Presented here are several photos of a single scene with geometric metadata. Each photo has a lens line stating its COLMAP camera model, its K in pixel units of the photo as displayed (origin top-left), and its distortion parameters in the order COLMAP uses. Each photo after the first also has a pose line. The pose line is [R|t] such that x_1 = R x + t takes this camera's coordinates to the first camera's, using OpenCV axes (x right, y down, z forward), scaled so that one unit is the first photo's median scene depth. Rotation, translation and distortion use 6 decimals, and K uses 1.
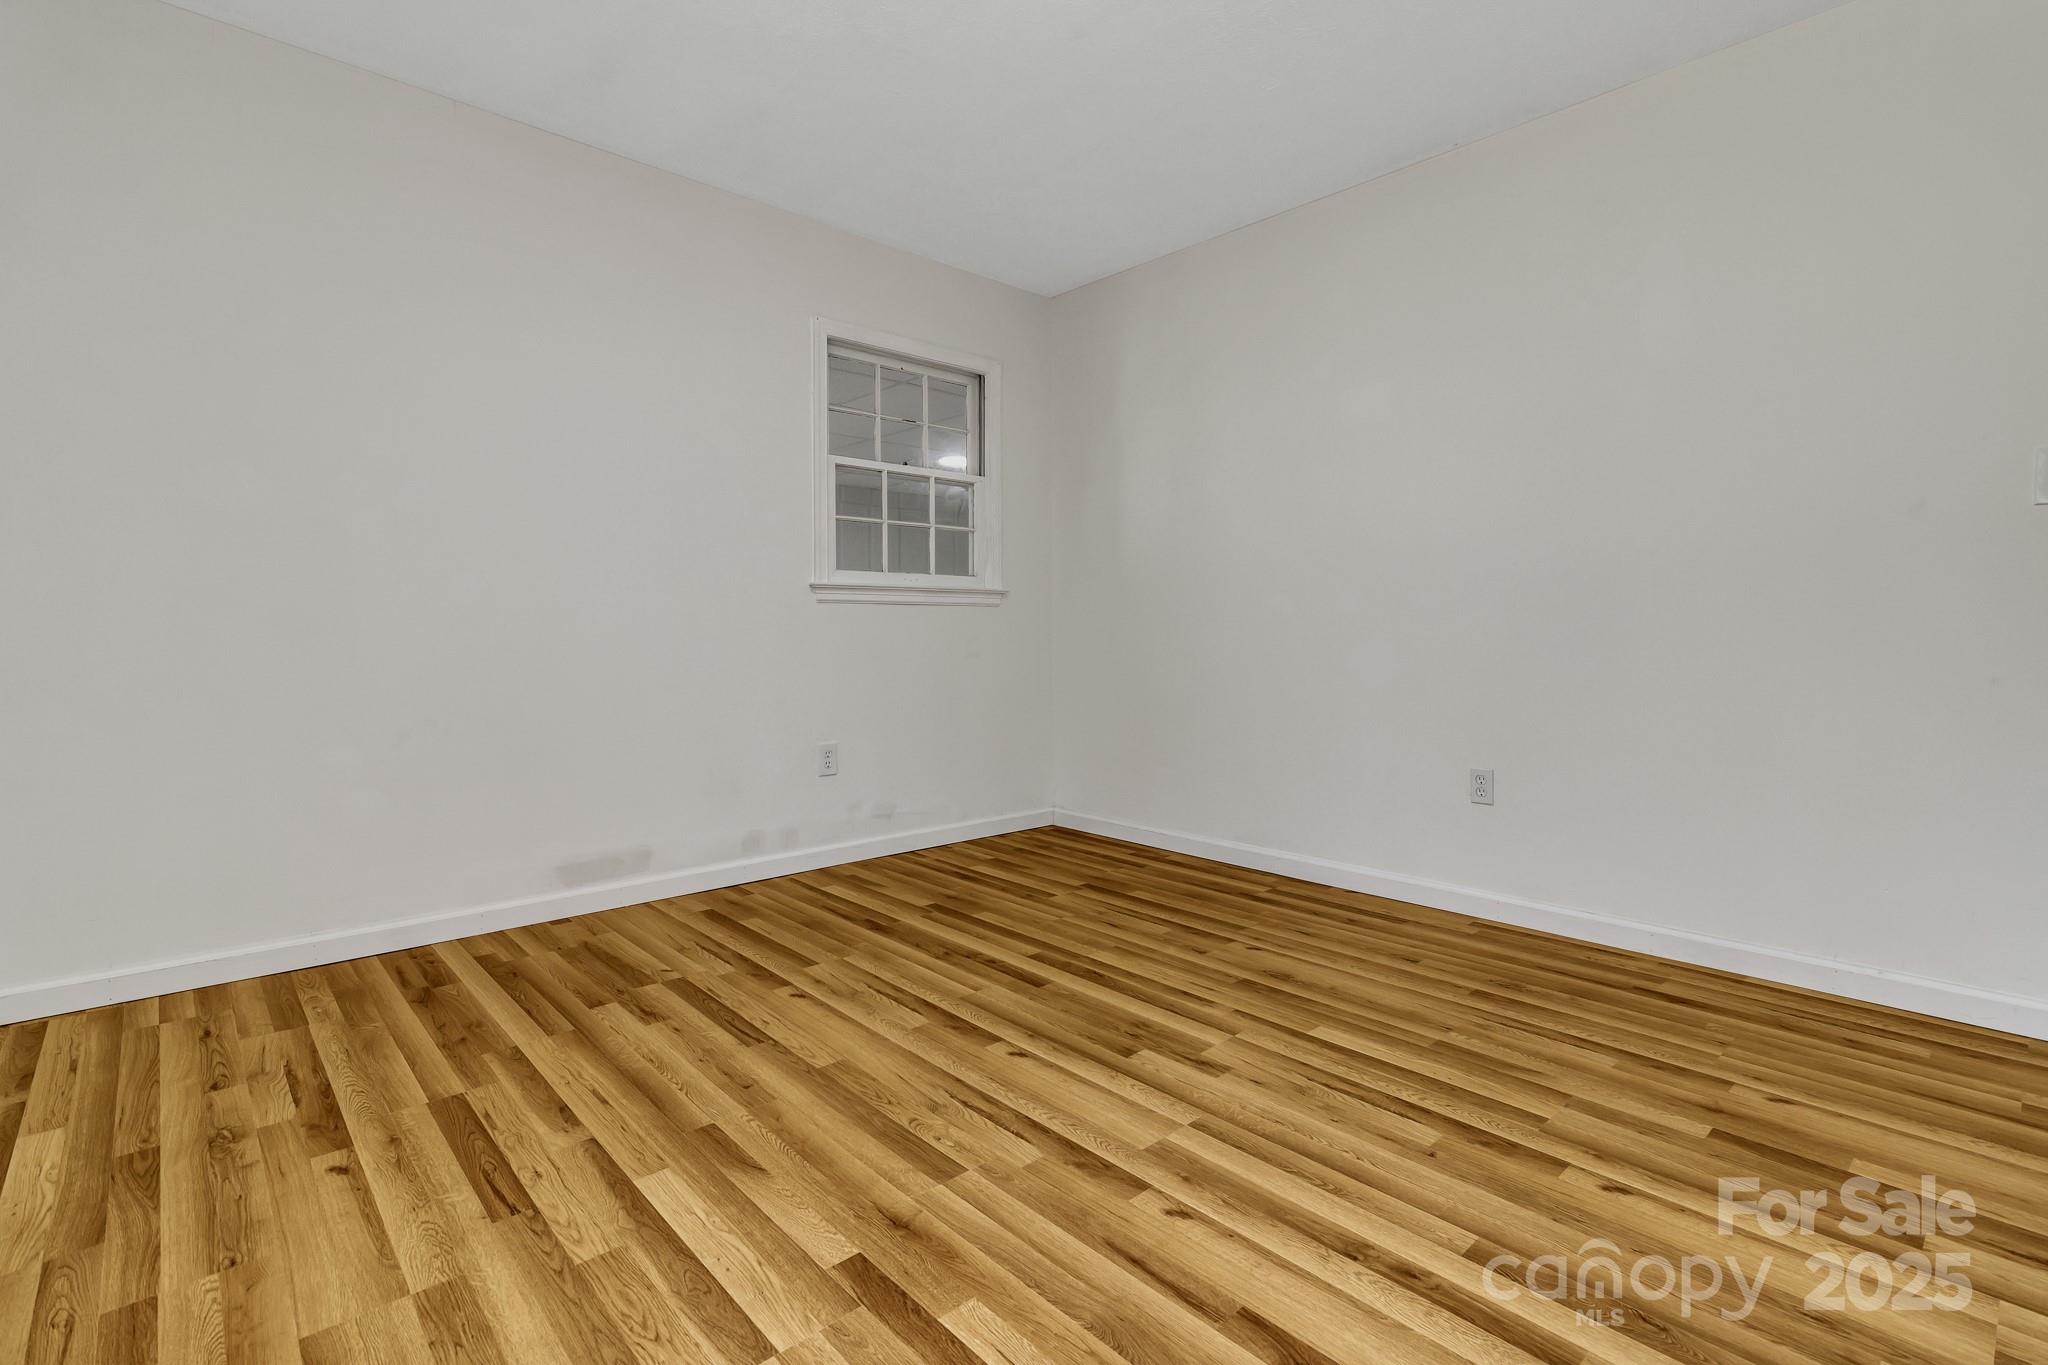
lens RADIAL K [[953.0, 0, 1050.3], [0, 953.0, 629.4], [0, 0, 1]] dist [0.001343, -0.000507]
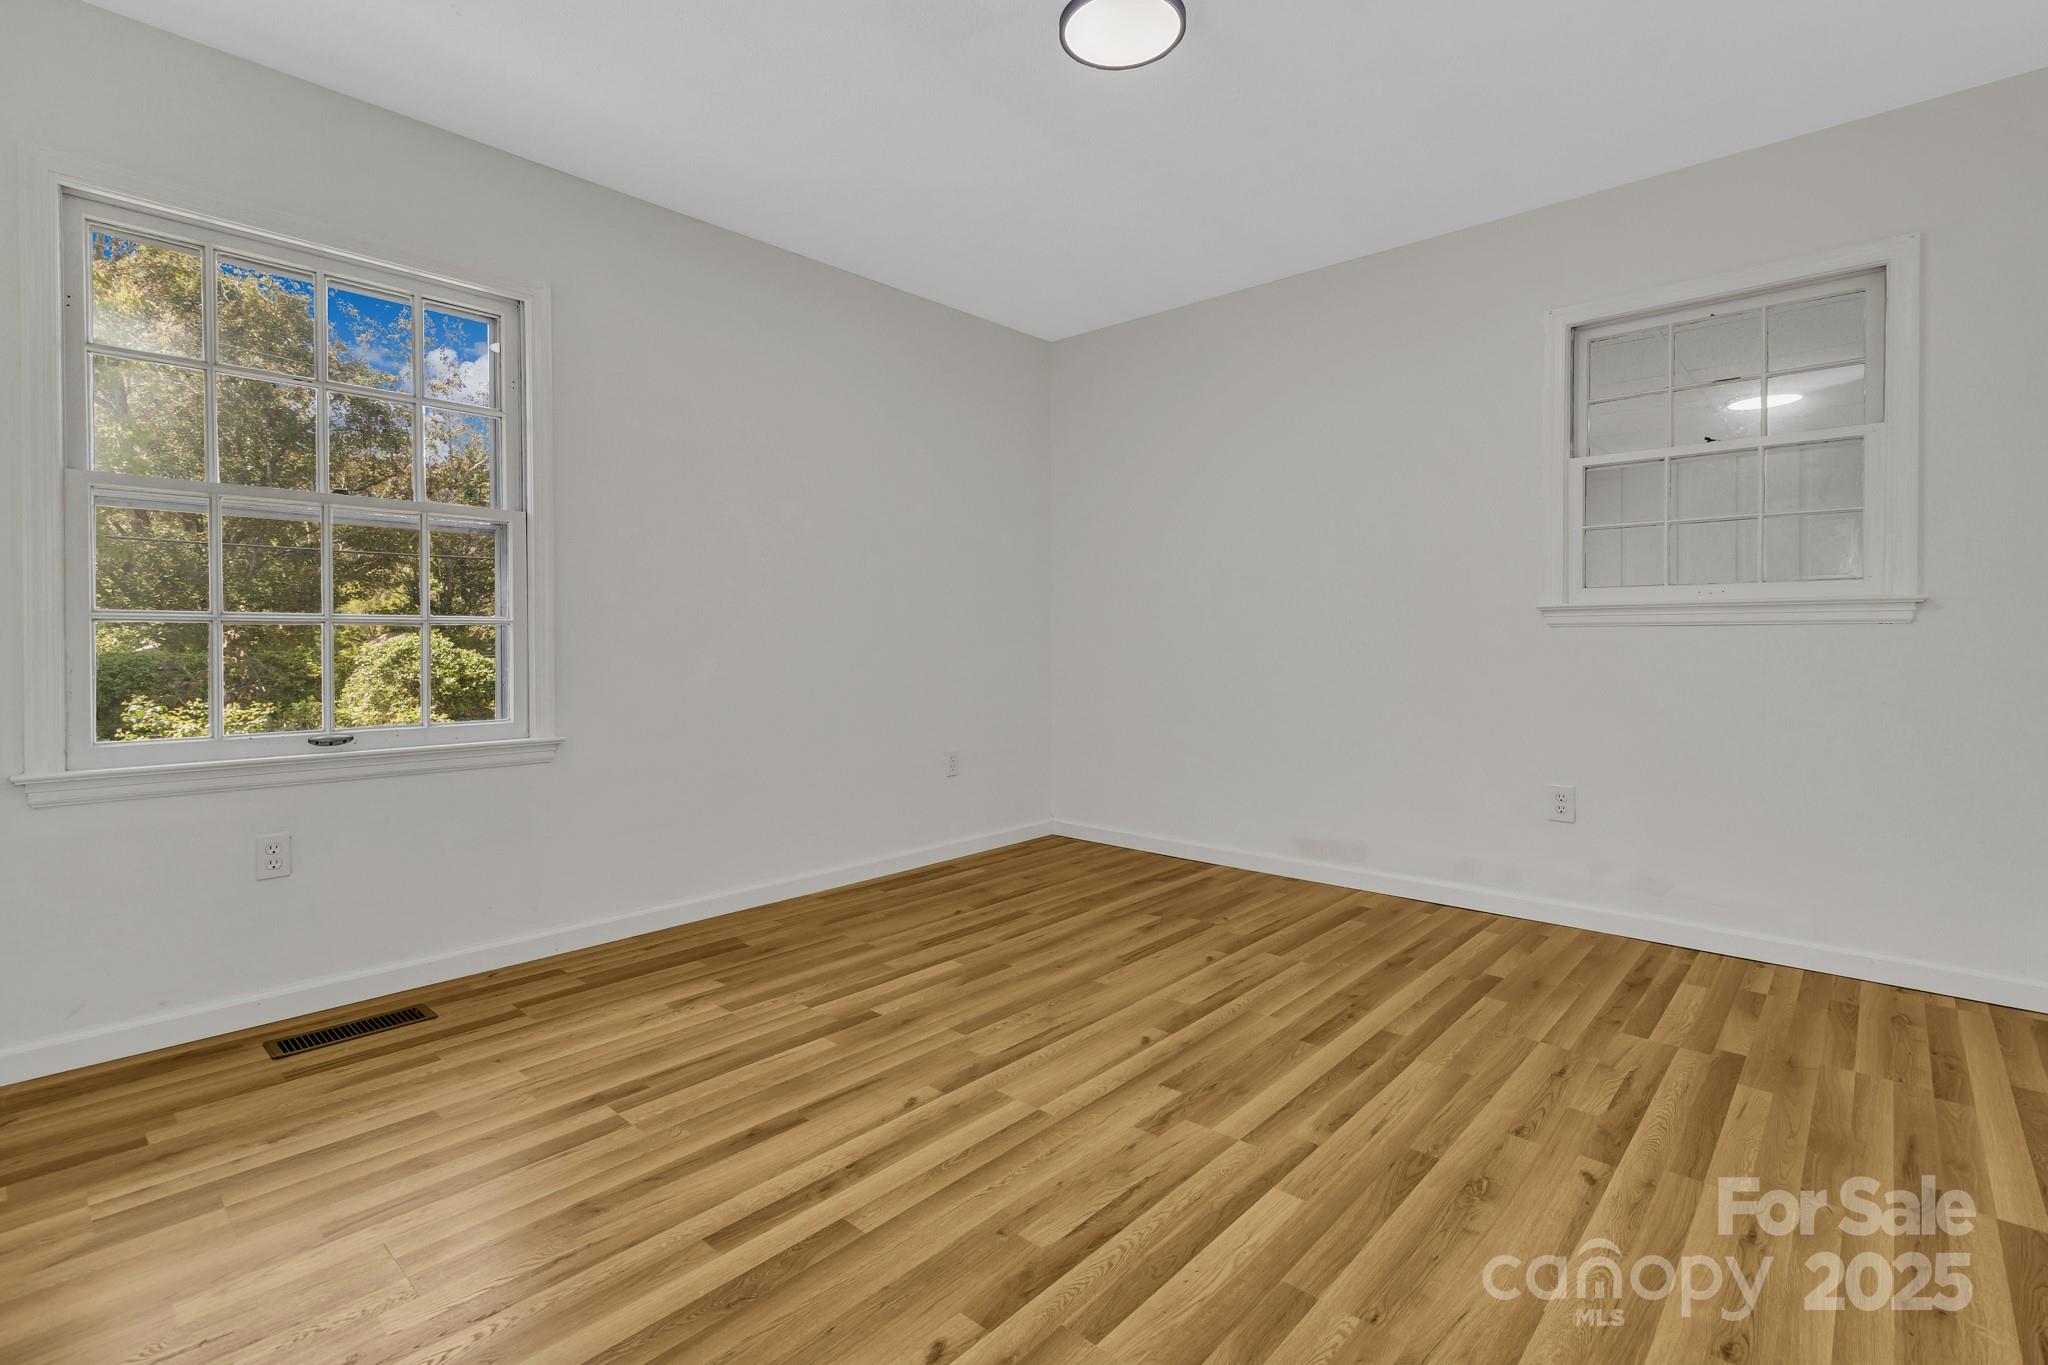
lens RADIAL K [[953.0, 0, 1018.4], [0, 953.0, 630.8], [0, 0, 1]] dist [0.001343, -0.000507]
pose [[0.075876, -0.008795, -0.997078, 1.040949], [0.003595, 0.999957, -0.008547, -0.033103], [0.997111, -0.002936, 0.075904, 0.725533]]
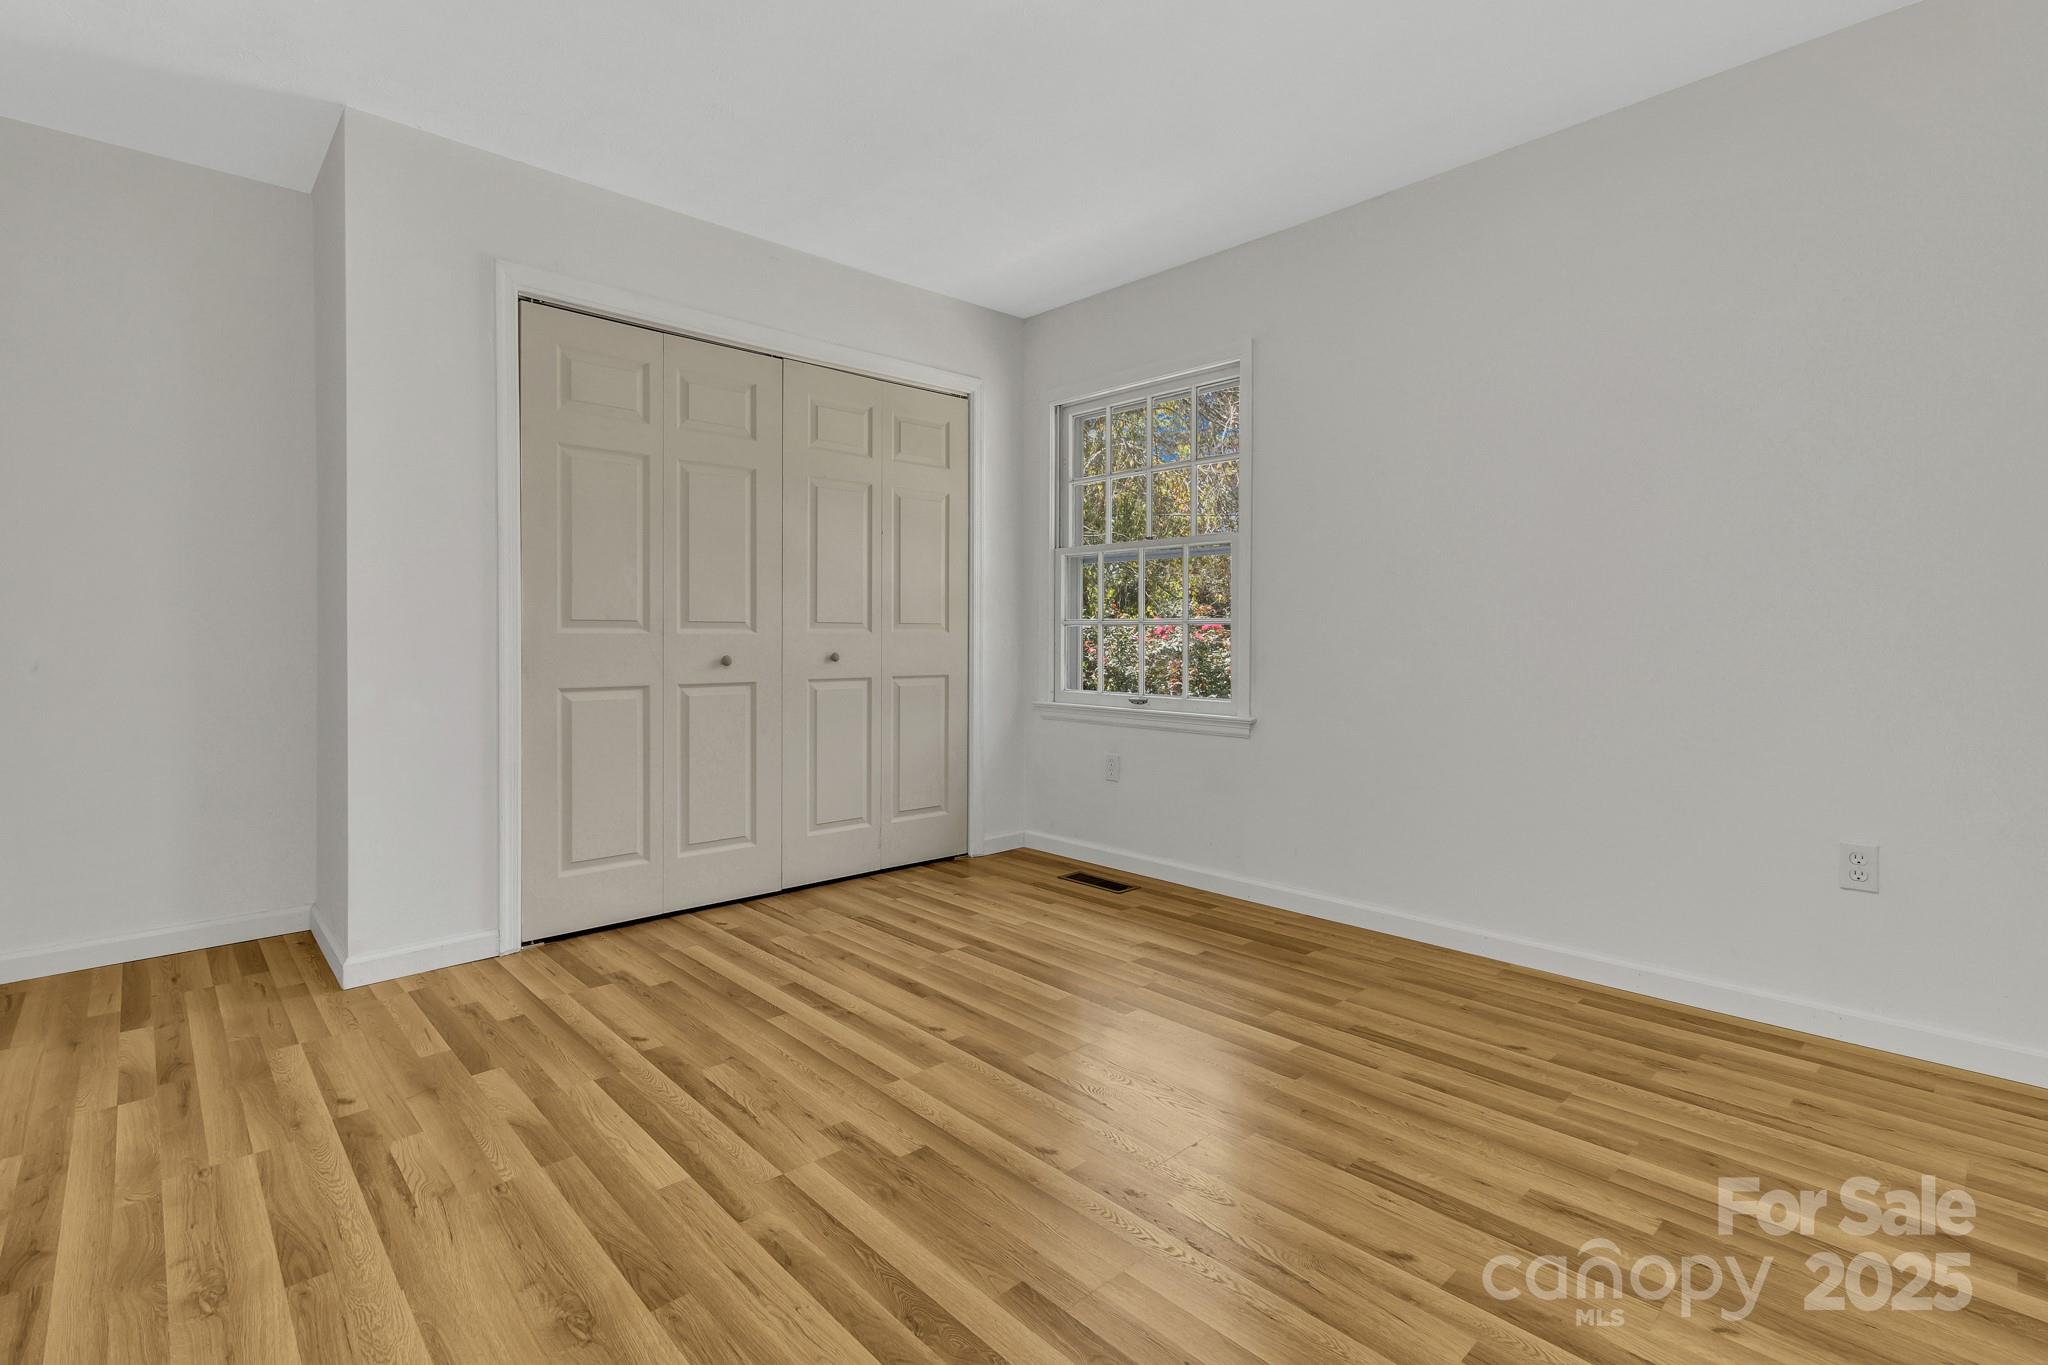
lens RADIAL K [[953.0, 0, 1040.0], [0, 953.0, 672.5], [0, 0, 1]] dist [0.001343, -0.000507]
pose [[-0.999999, 0.000174, -0.001504, -0.025301], [0.000117, 0.999298, 0.037476, -0.031549], [0.001510, 0.037476, -0.999296, 1.778368]]
